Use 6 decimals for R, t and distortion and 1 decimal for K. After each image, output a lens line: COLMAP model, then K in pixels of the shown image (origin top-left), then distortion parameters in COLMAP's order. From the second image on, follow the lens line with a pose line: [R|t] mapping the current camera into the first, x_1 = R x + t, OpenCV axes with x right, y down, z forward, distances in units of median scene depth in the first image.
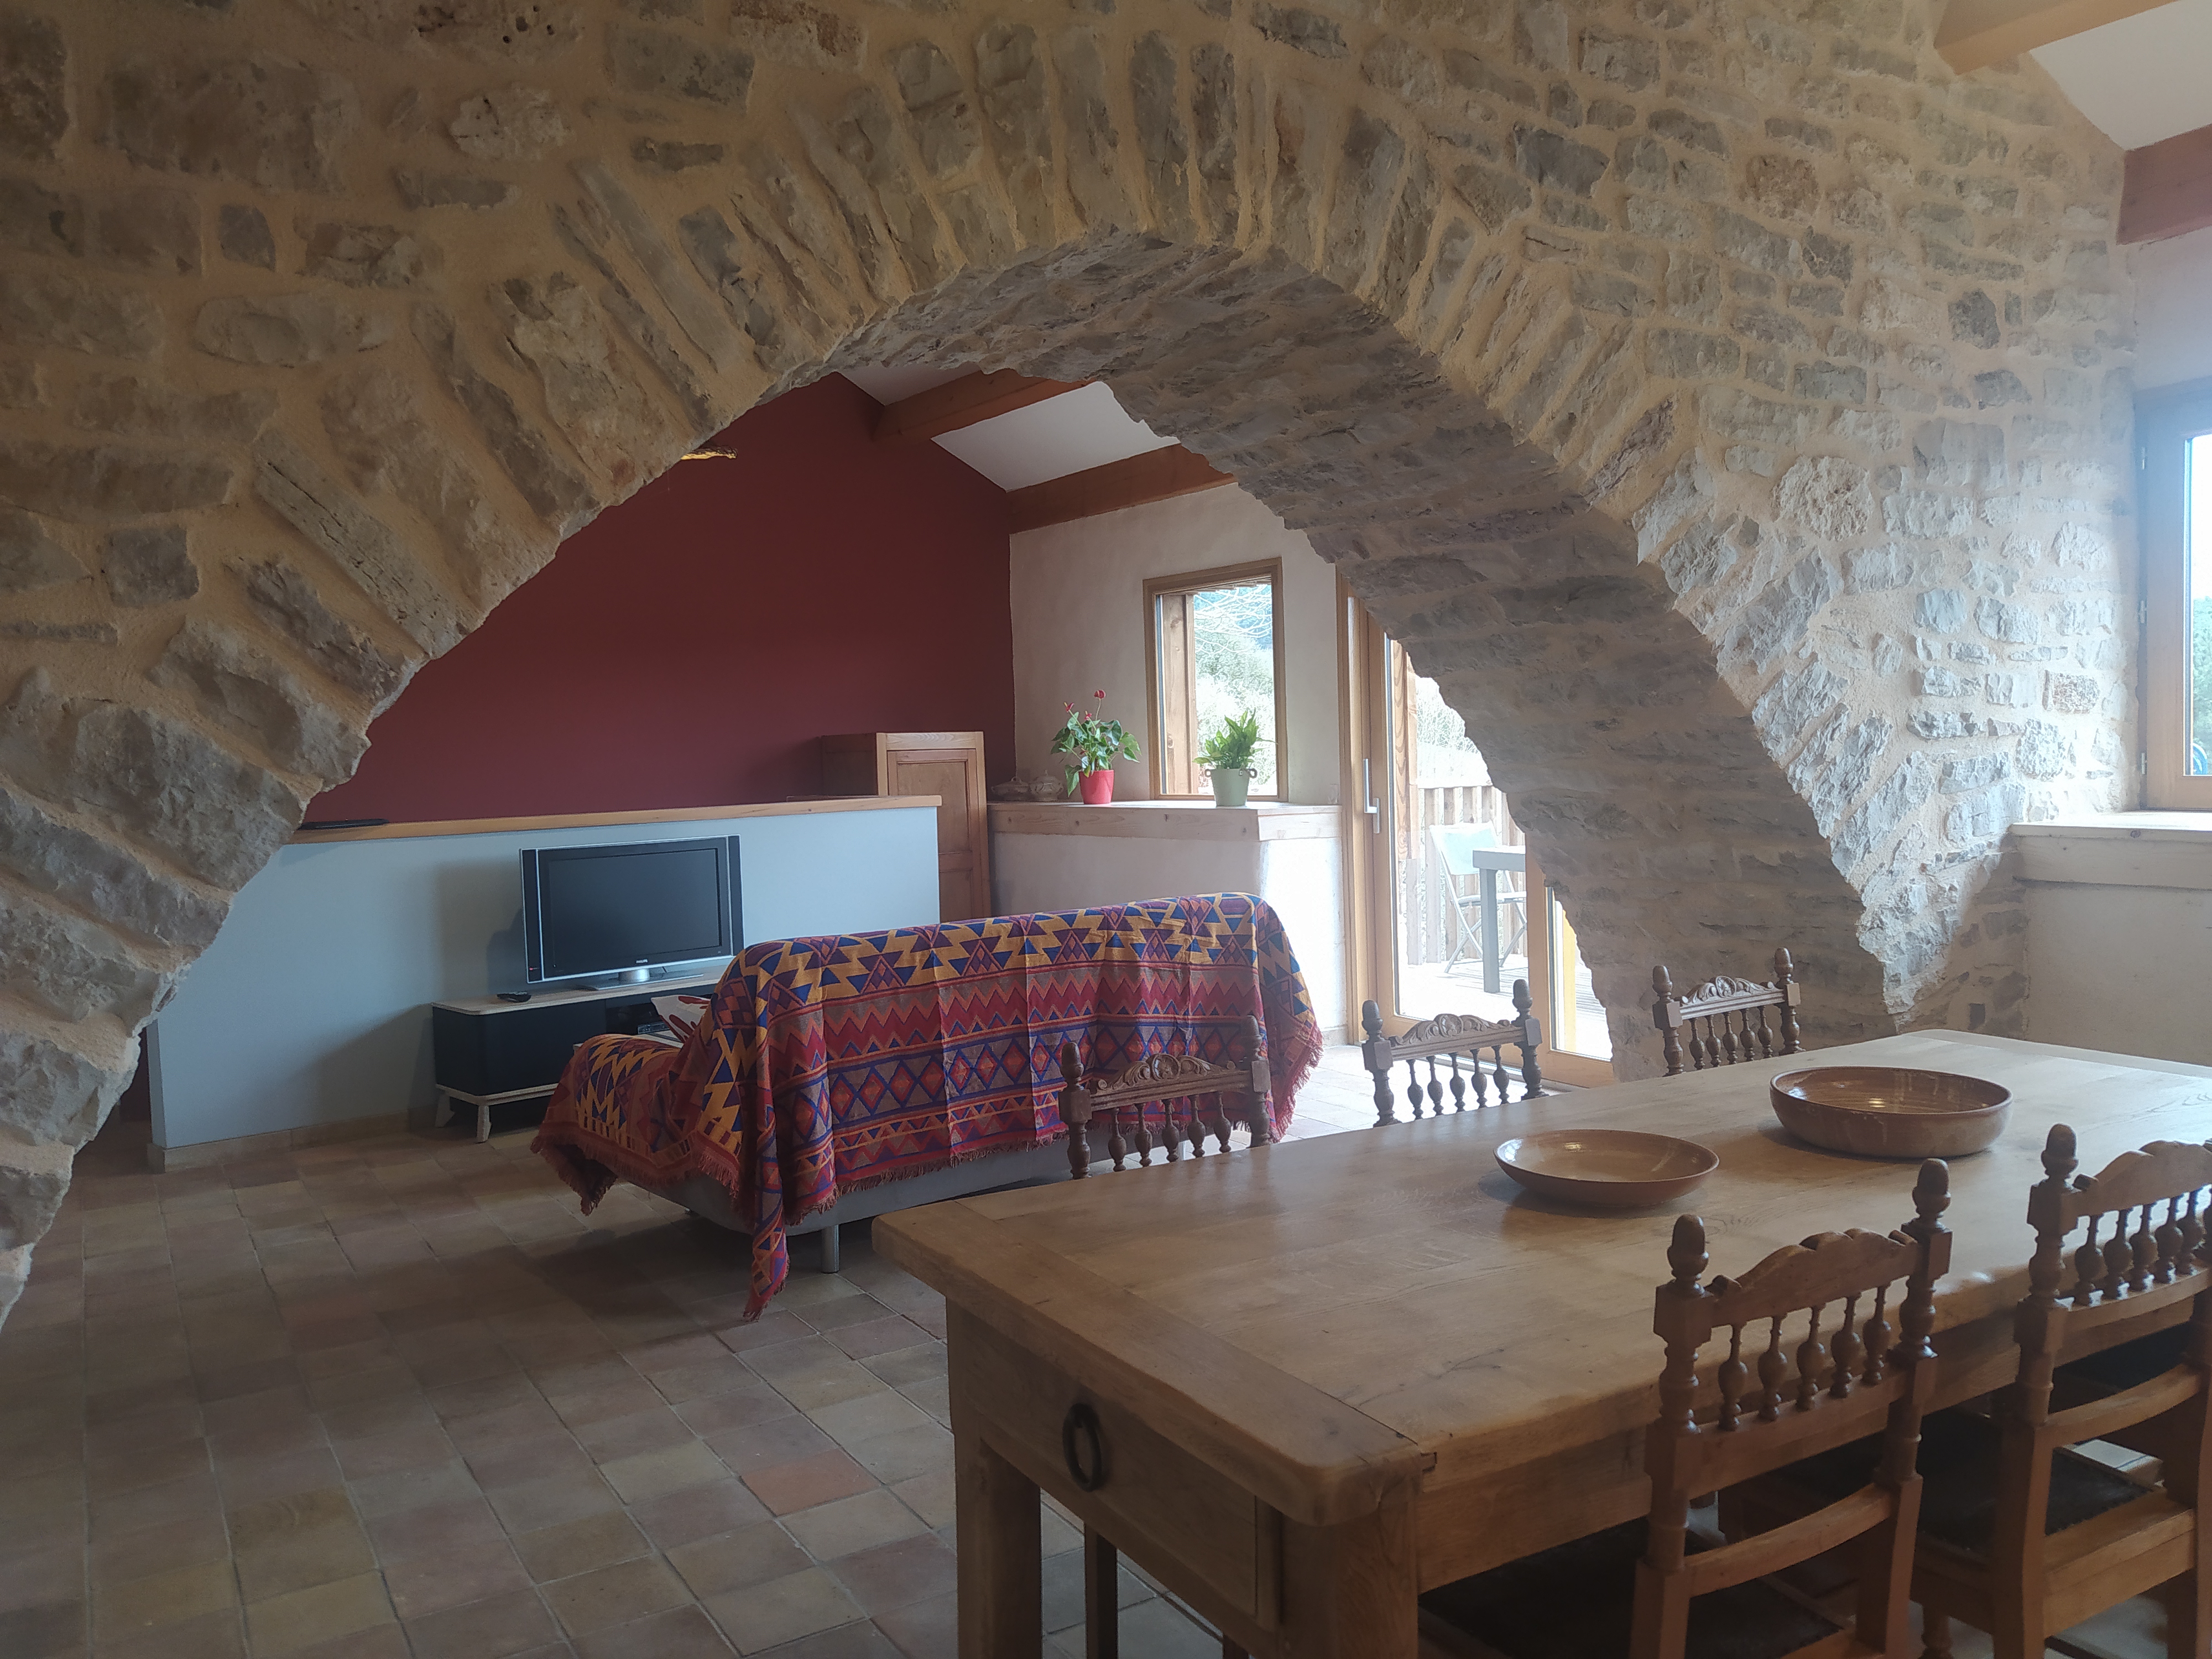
lens RADIAL K [[1647.3, 0, 1106.0], [0, 1647.3, 829.5], [0, 0, 1]] dist [0.140419, -0.170936]
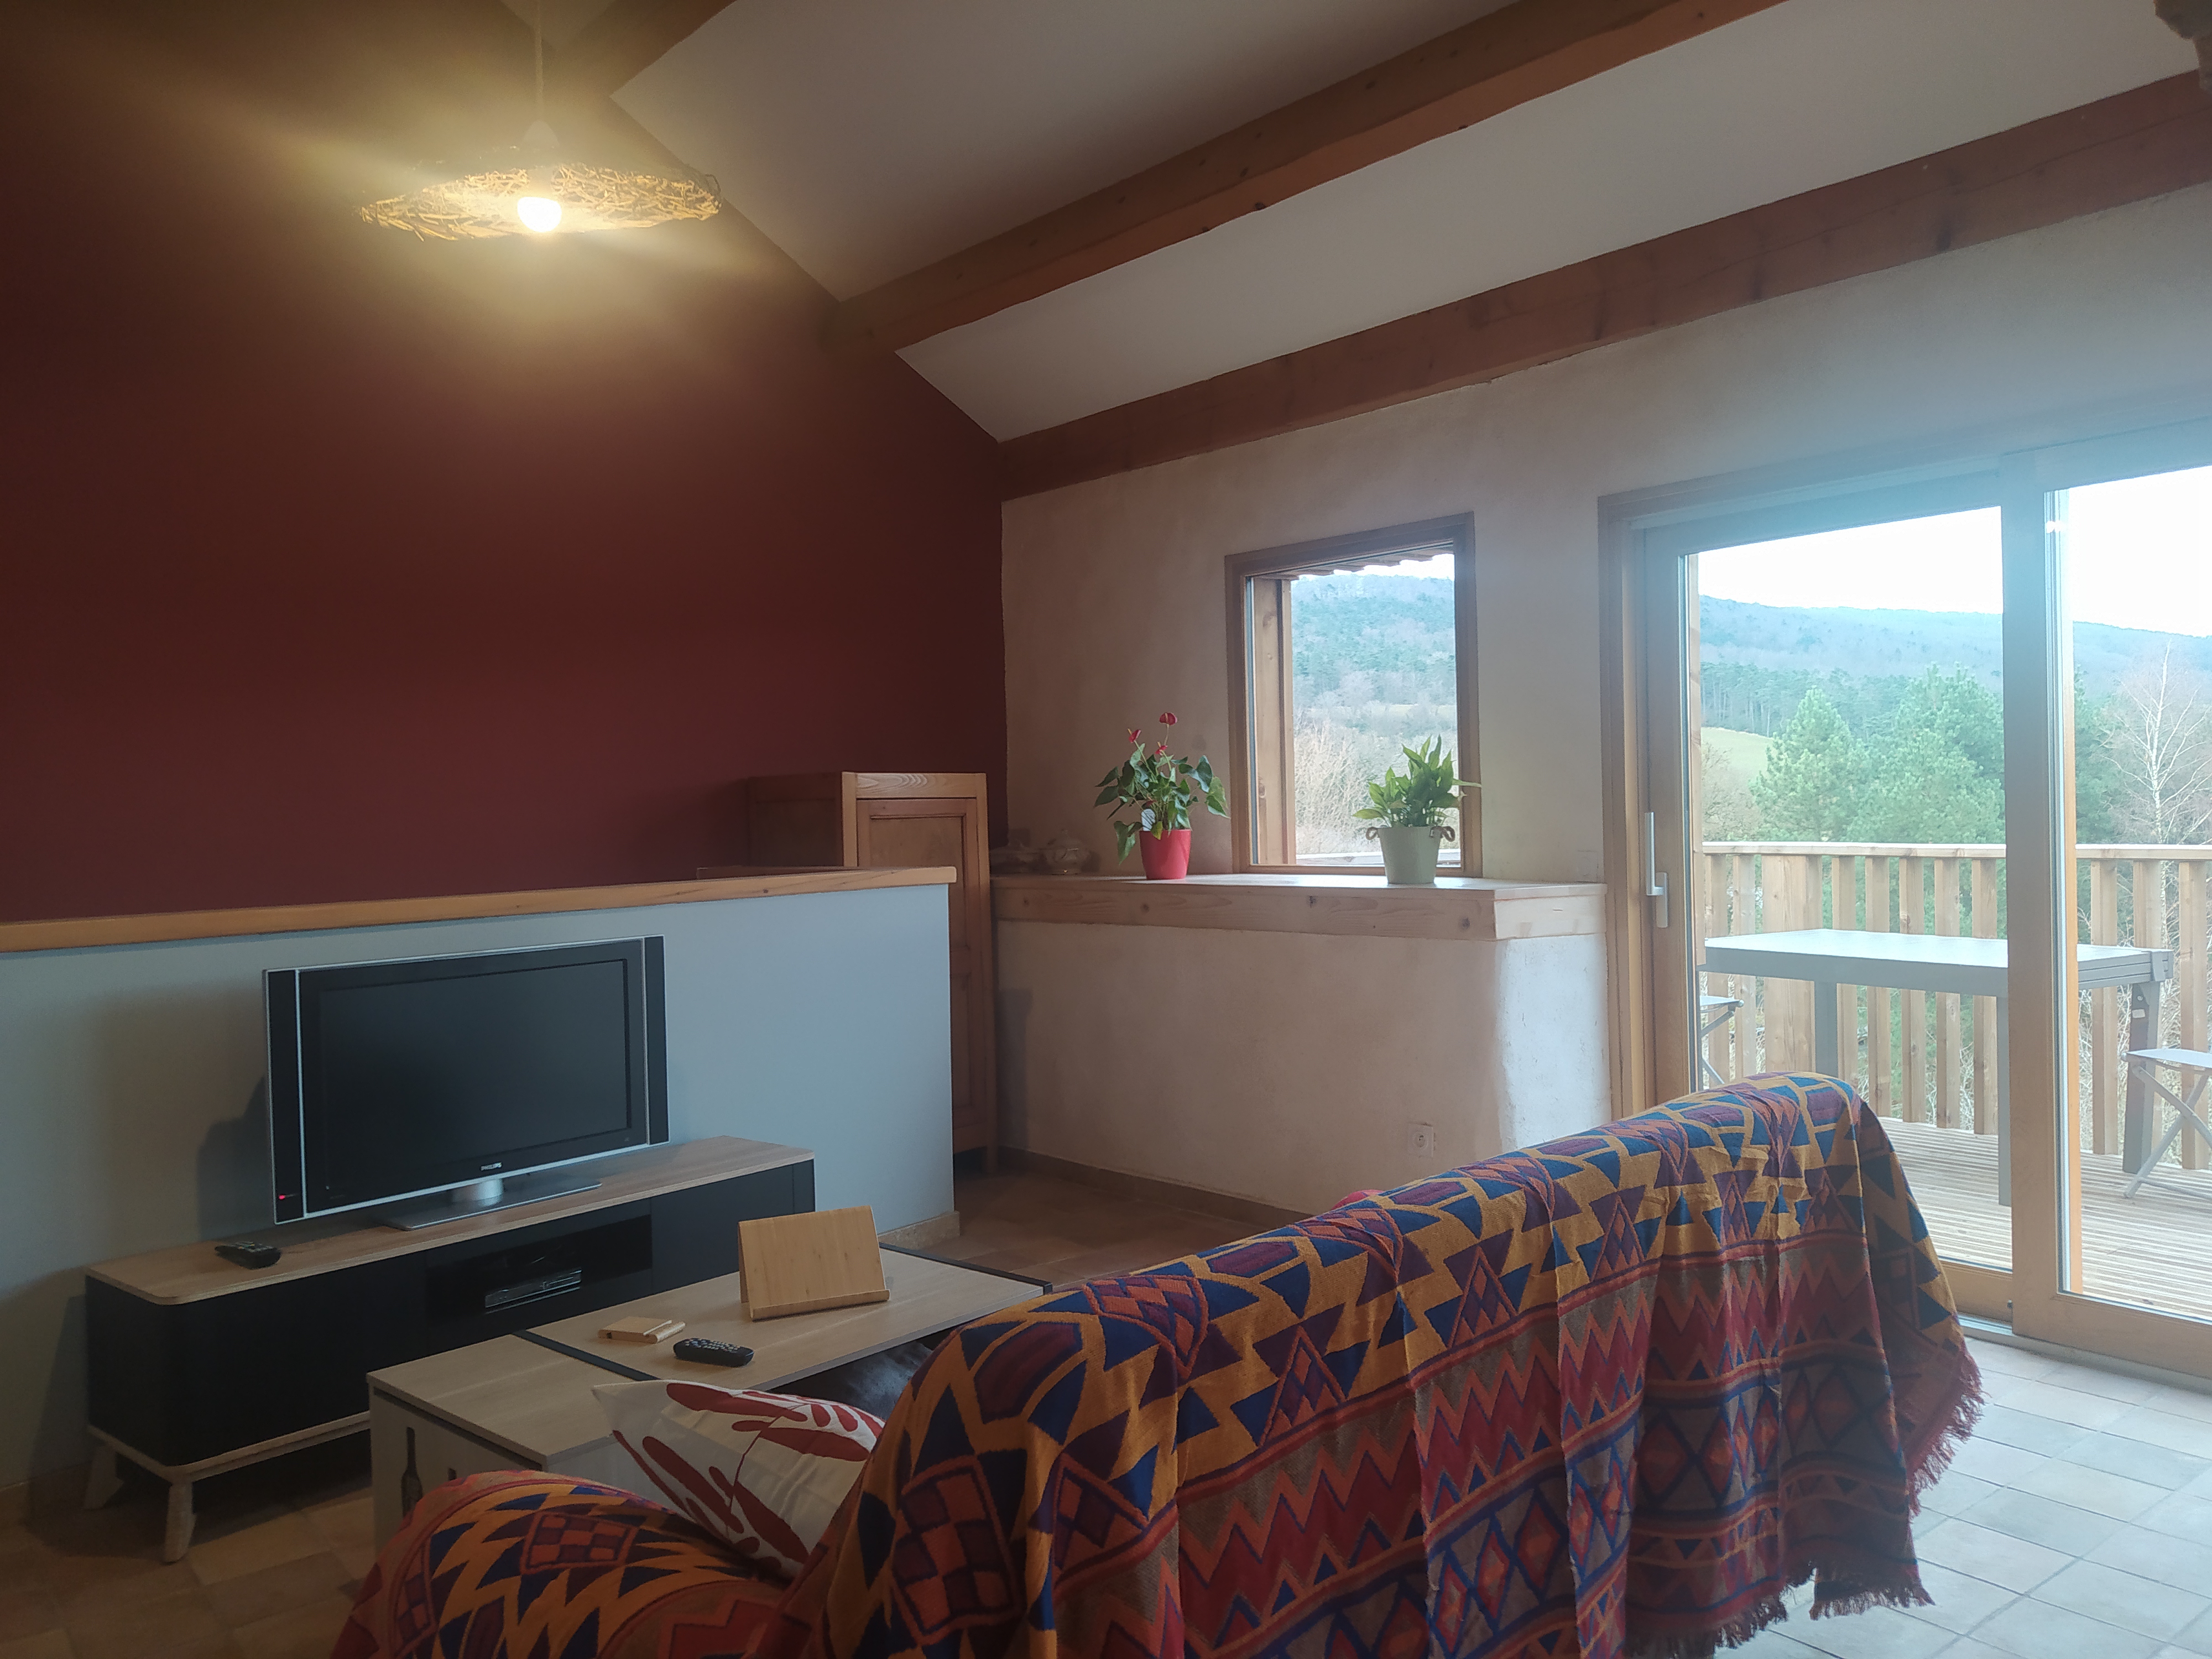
lens RADIAL K [[1647.3, 0, 1106.0], [0, 1647.3, 829.5], [0, 0, 1]] dist [0.140419, -0.170936]
pose [[0.992767, 0.003399, 0.120006, -0.151711], [0.001429, 0.999194, -0.040120, -0.011431], [-0.120046, 0.040001, 0.991962, 0.439851]]
